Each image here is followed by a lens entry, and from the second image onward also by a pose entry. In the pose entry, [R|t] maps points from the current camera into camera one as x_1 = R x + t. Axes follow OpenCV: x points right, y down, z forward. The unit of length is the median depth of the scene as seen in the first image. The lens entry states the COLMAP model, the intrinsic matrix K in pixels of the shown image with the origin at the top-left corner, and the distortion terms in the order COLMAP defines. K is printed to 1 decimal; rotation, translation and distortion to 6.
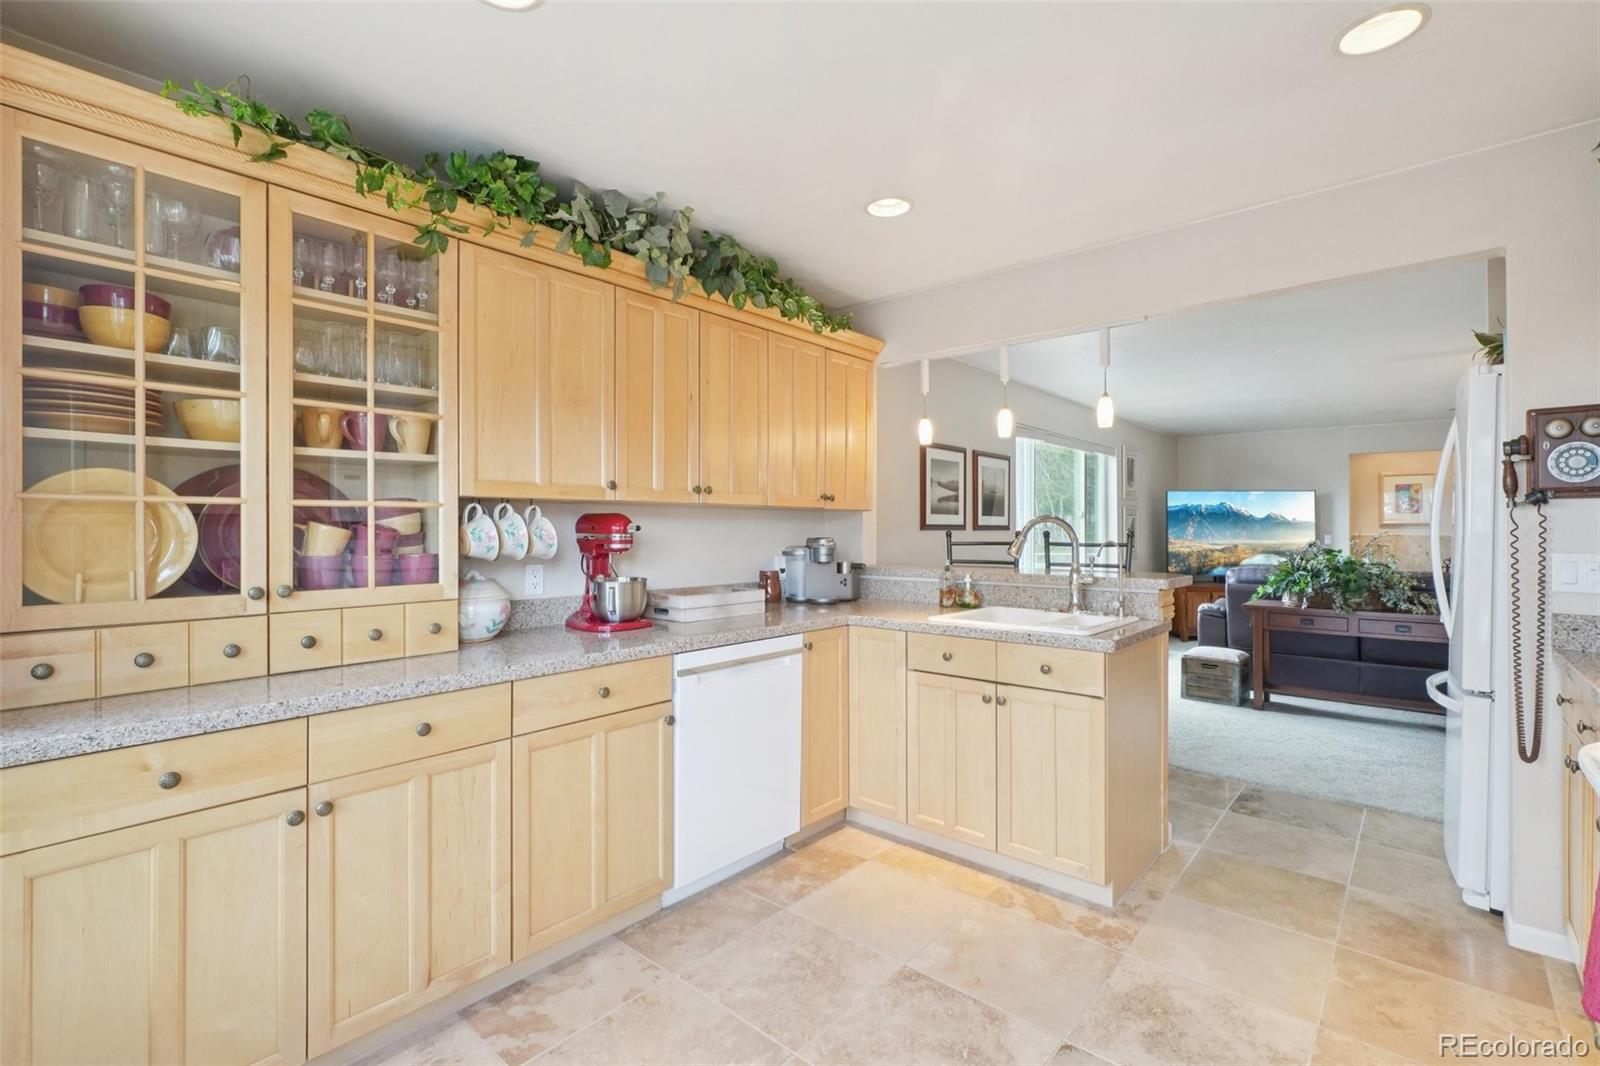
lens RADIAL K [[699.0, 0, 795.4], [0, 699.0, 528.4], [0, 0, 1]] dist [-0.004160, 0.001937]
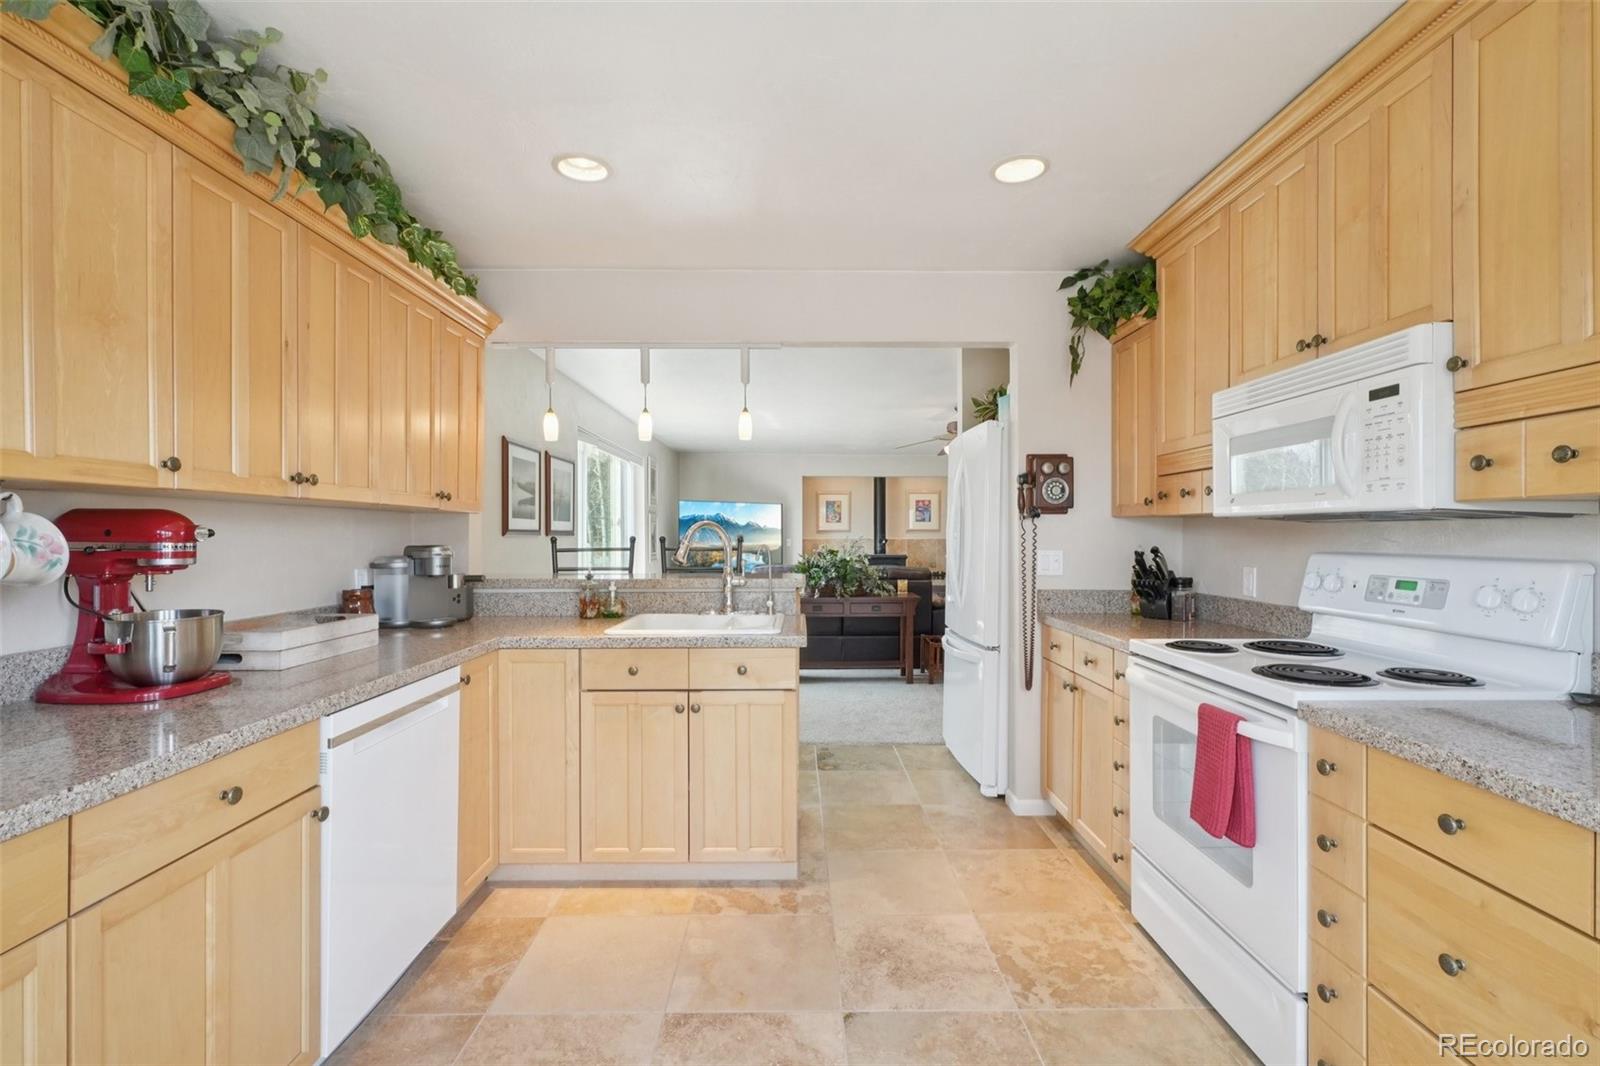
lens RADIAL K [[699.0, 0, 777.7], [0, 699.0, 536.8], [0, 0, 1]] dist [-0.004160, 0.001937]
pose [[0.754067, -0.002747, 0.656792, -0.242768], [0.000482, 0.999993, 0.003629, 0.000765], [-0.656798, -0.002420, 0.754063, 0.161243]]
